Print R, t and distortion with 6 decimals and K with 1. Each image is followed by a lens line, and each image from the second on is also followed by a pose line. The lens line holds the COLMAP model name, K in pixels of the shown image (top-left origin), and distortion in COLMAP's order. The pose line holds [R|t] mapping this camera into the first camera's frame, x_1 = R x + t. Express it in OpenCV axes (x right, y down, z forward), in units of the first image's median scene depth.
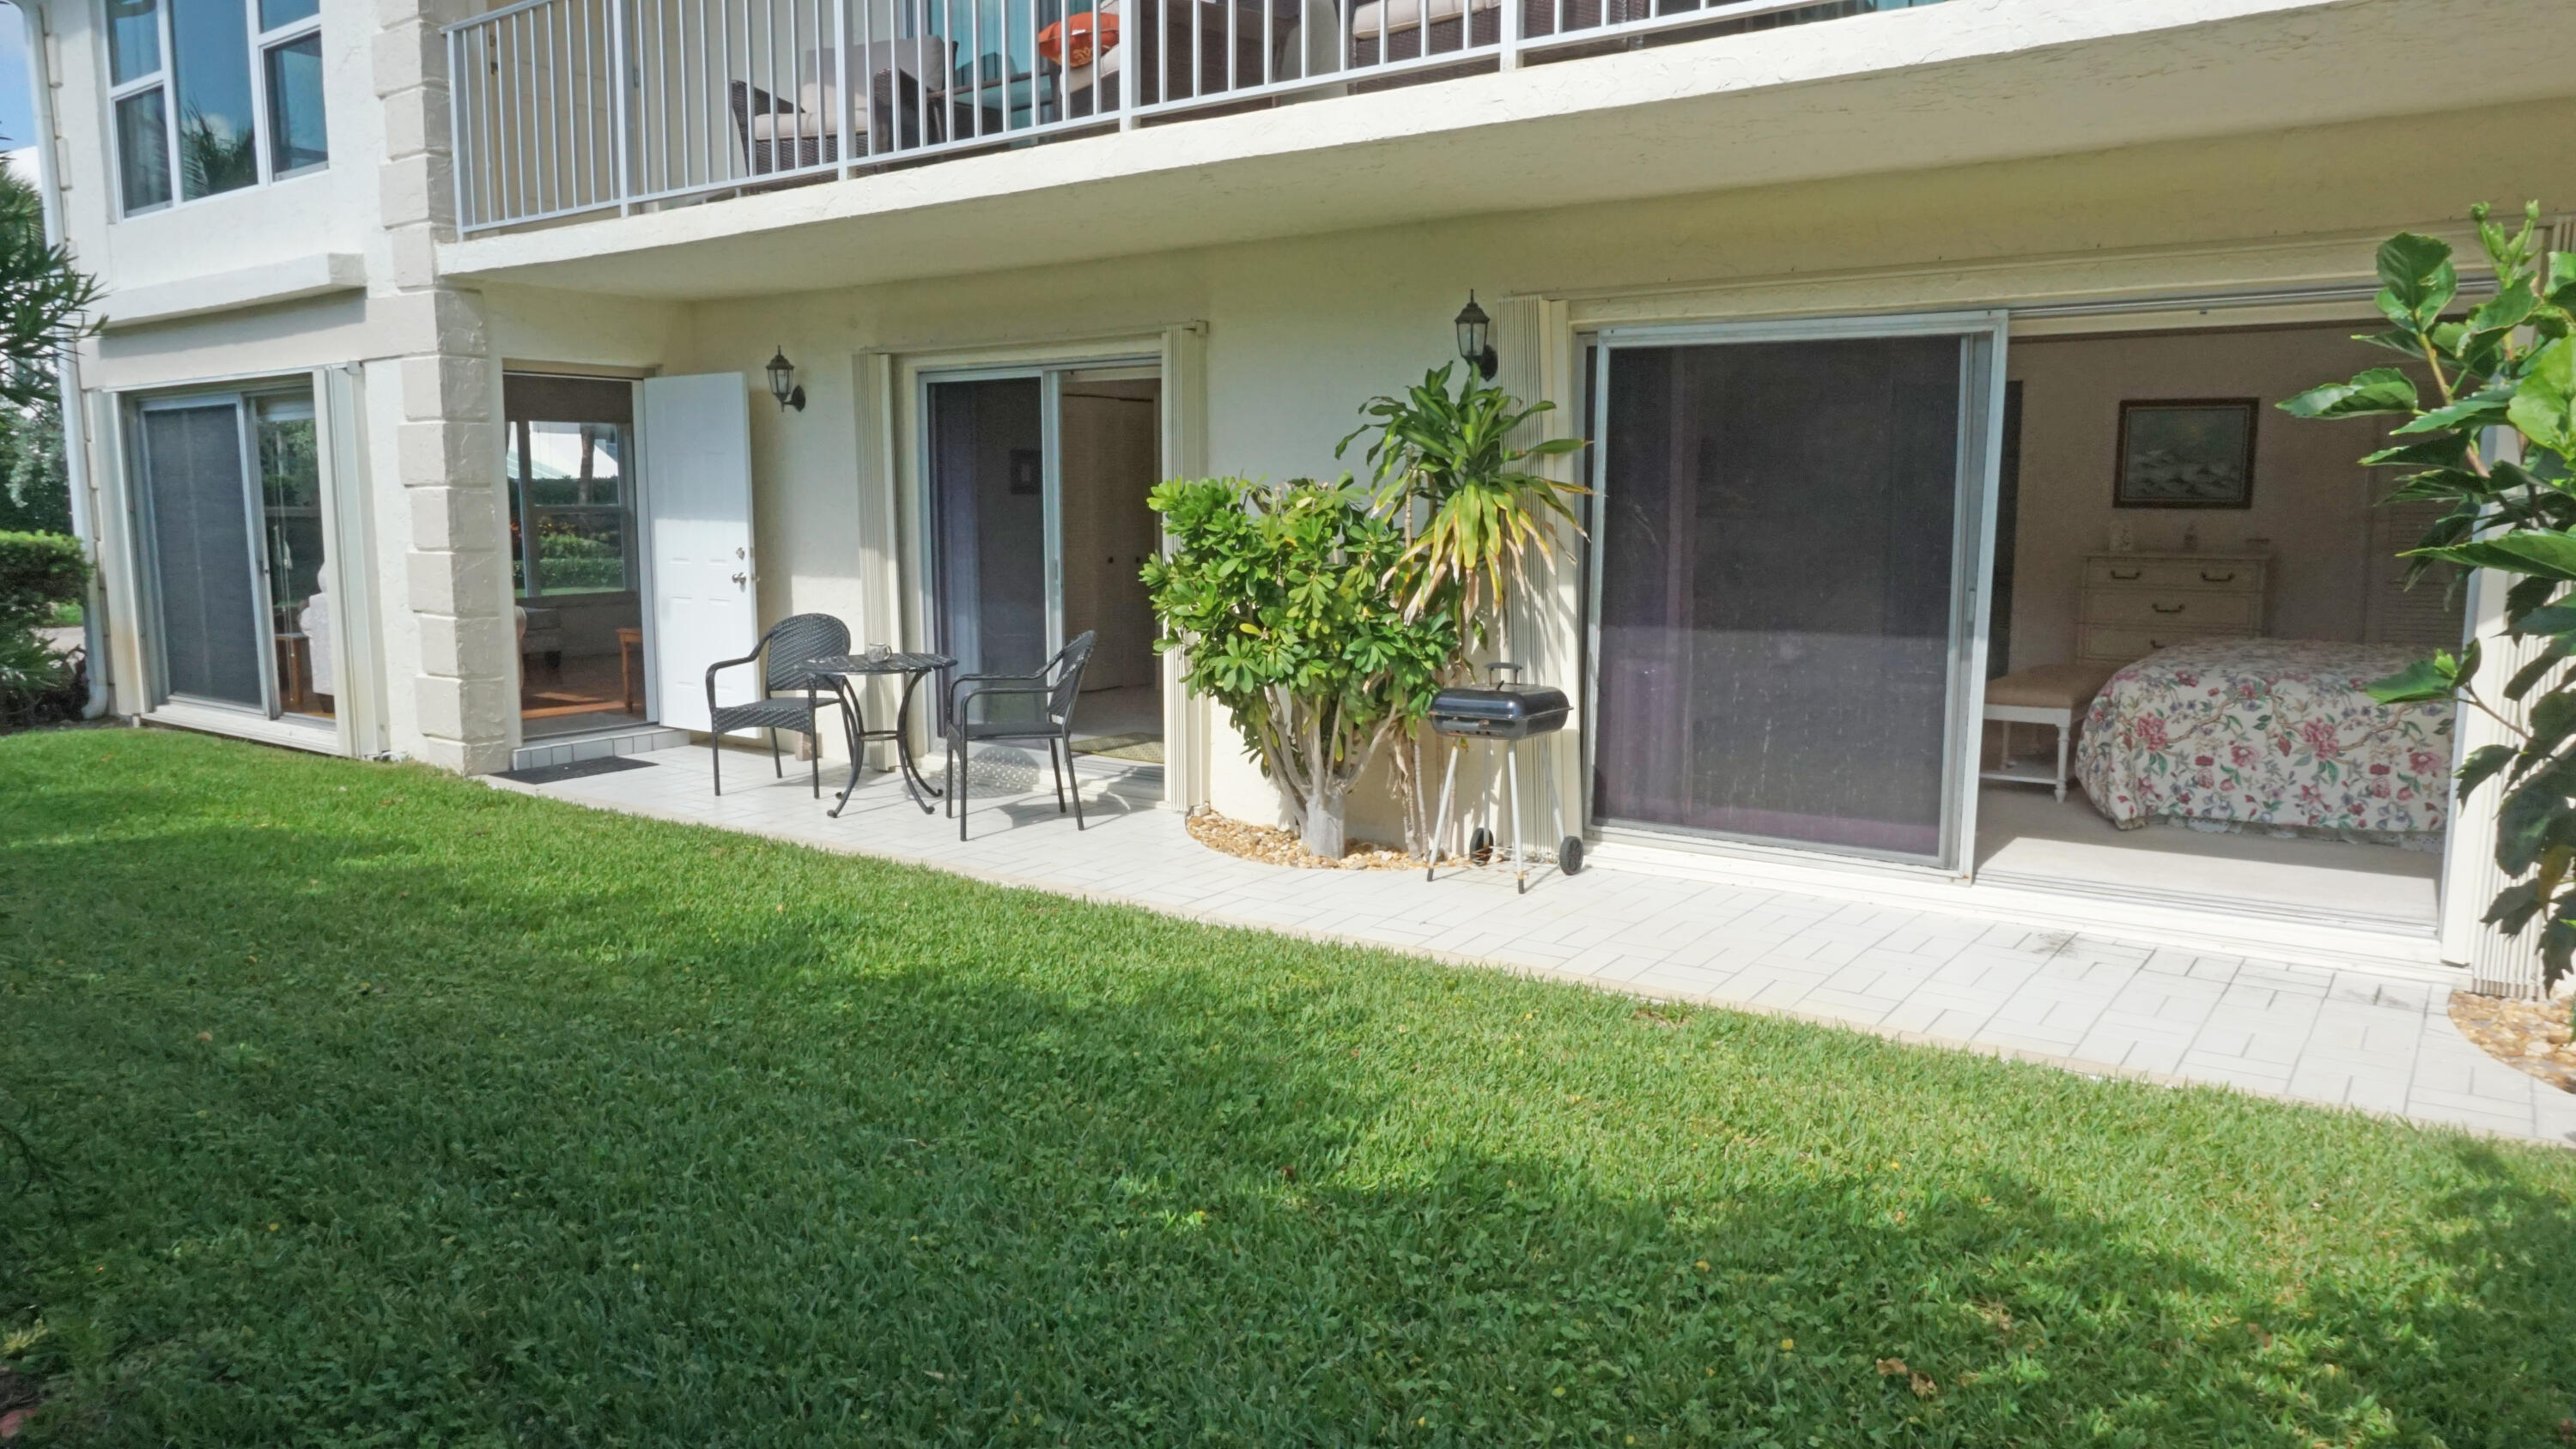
lens RADIAL K [[1713.4, 0, 1288.0], [0, 1713.4, 724.5], [0, 0, 1]] dist [-0.061939, 0.042855]
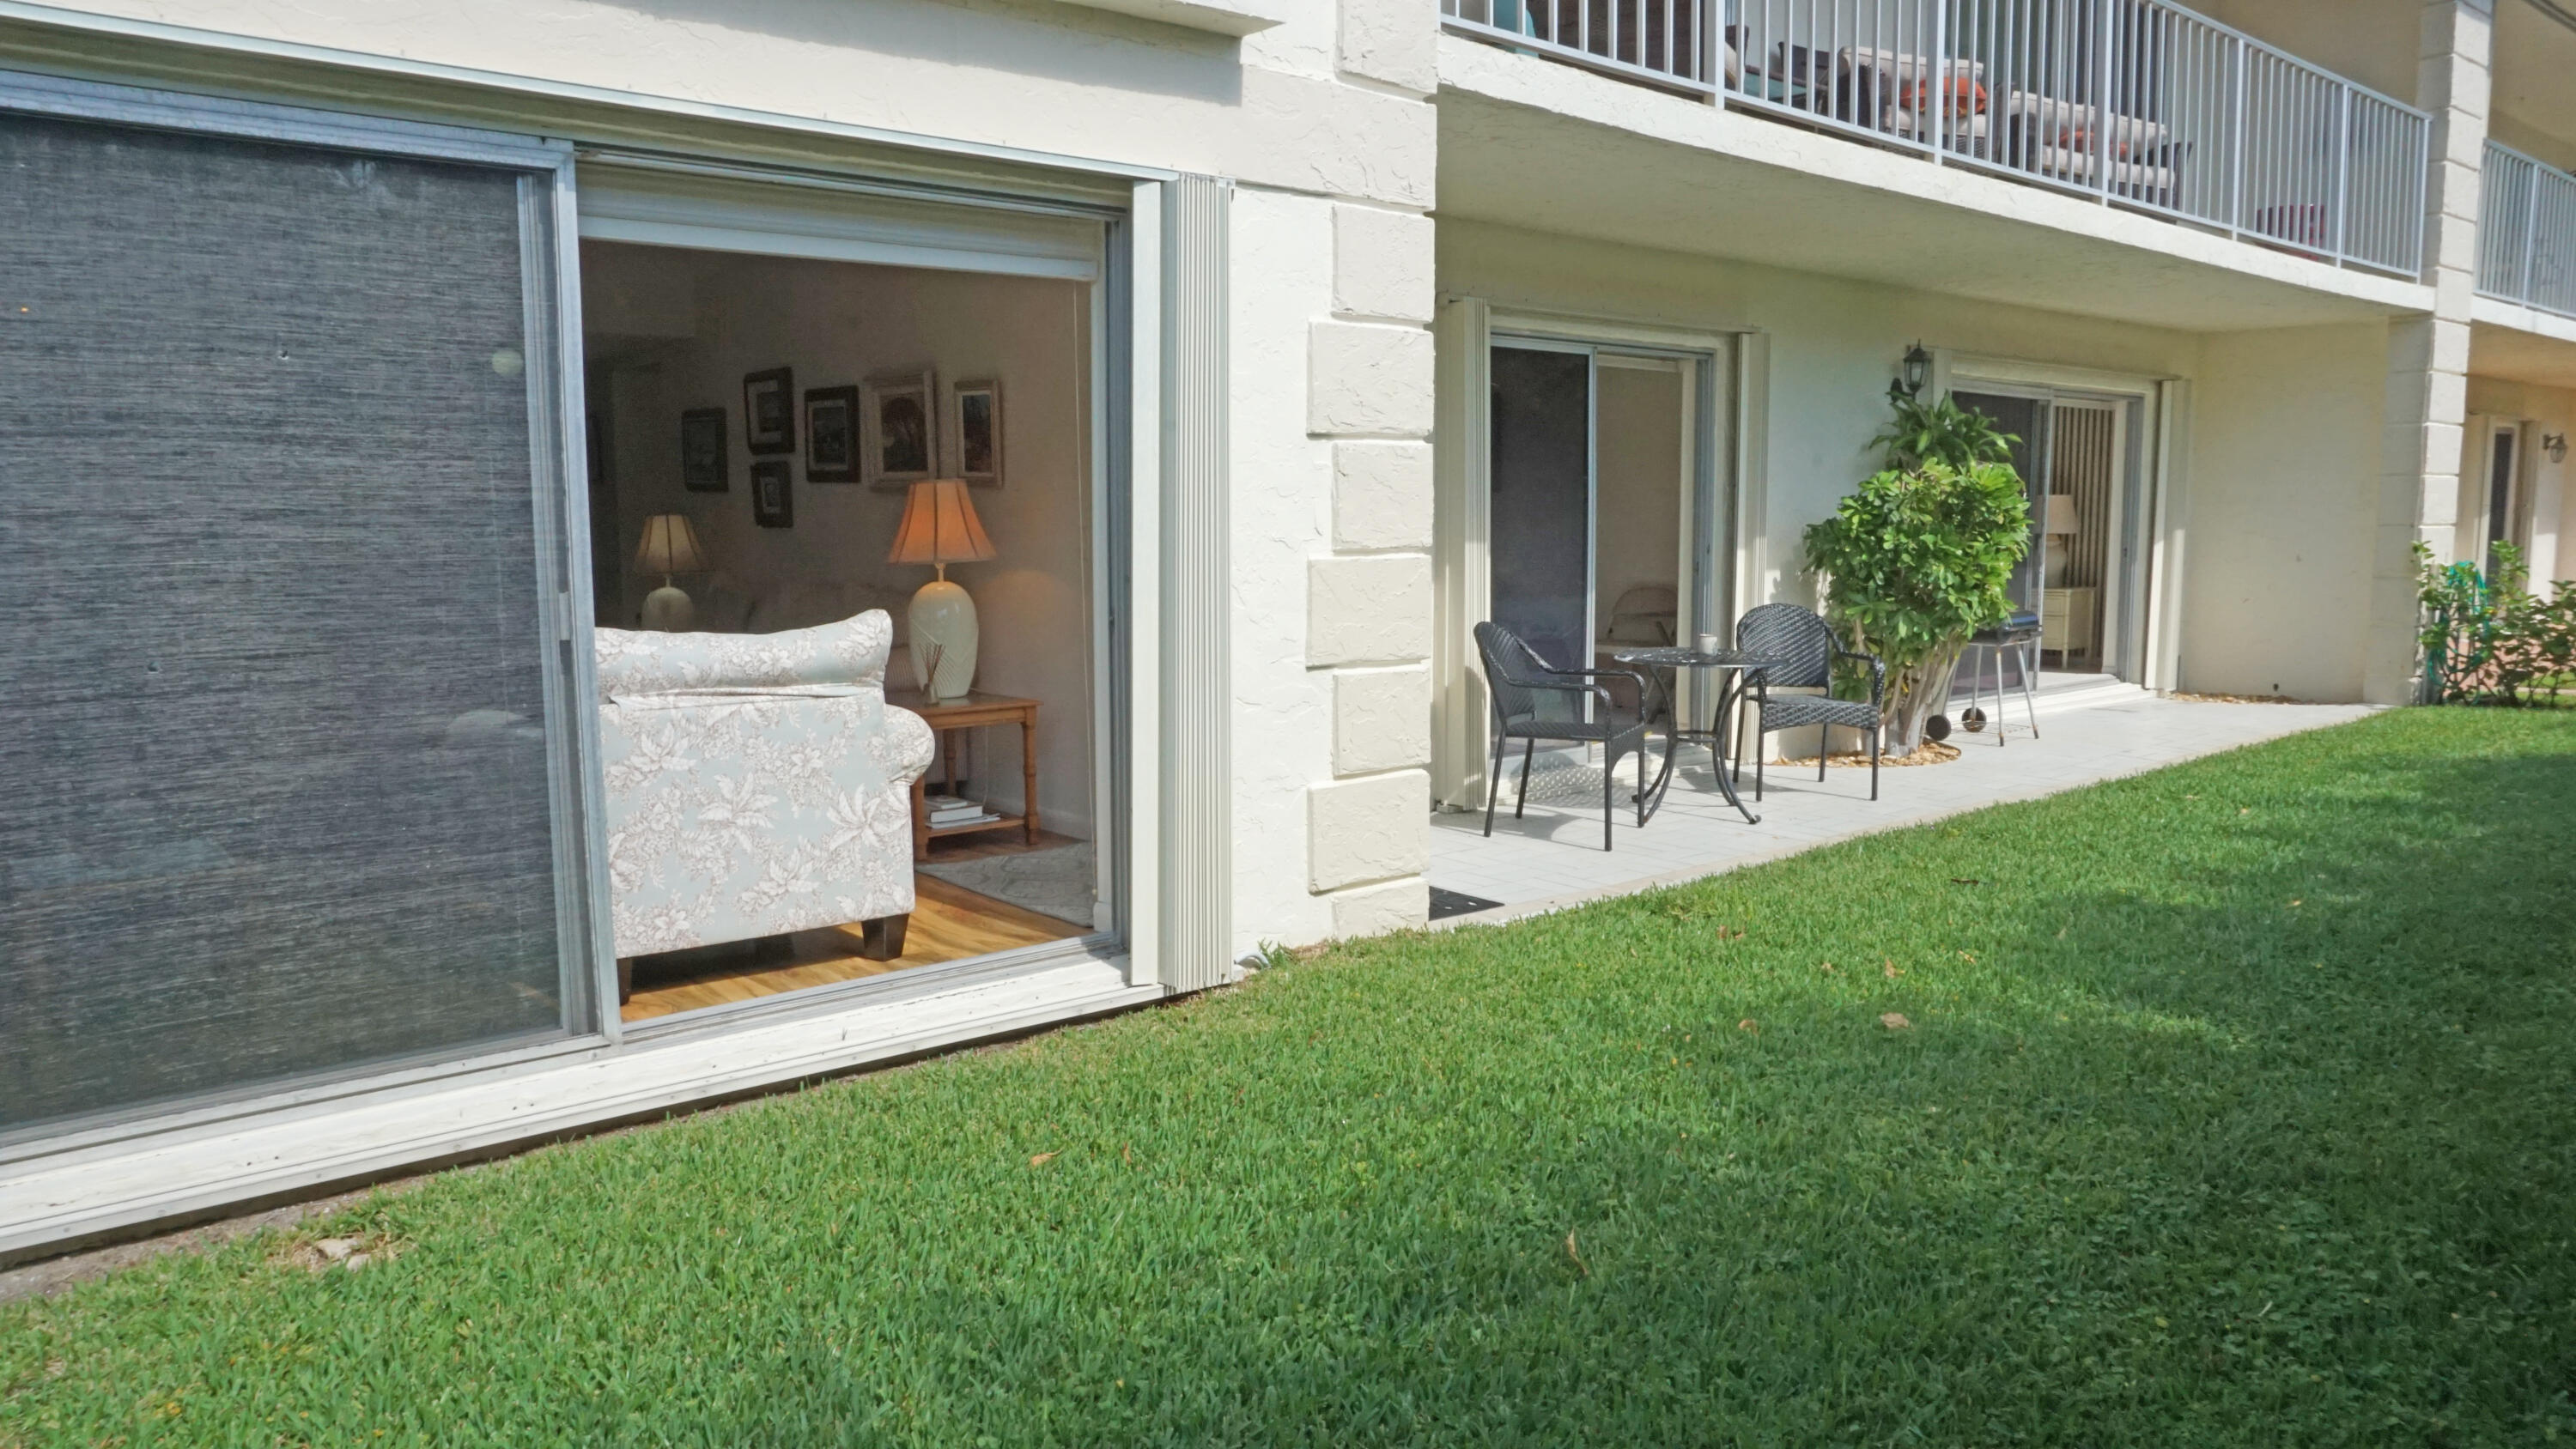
lens RADIAL K [[1713.4, 0, 1288.0], [0, 1713.4, 724.5], [0, 0, 1]] dist [-0.061939, 0.042855]
pose [[0.329039, -0.099649, 0.939044, -1.076566], [0.136243, 0.989022, 0.057213, -0.077660], [-0.934436, 0.109113, 0.339003, 0.843006]]
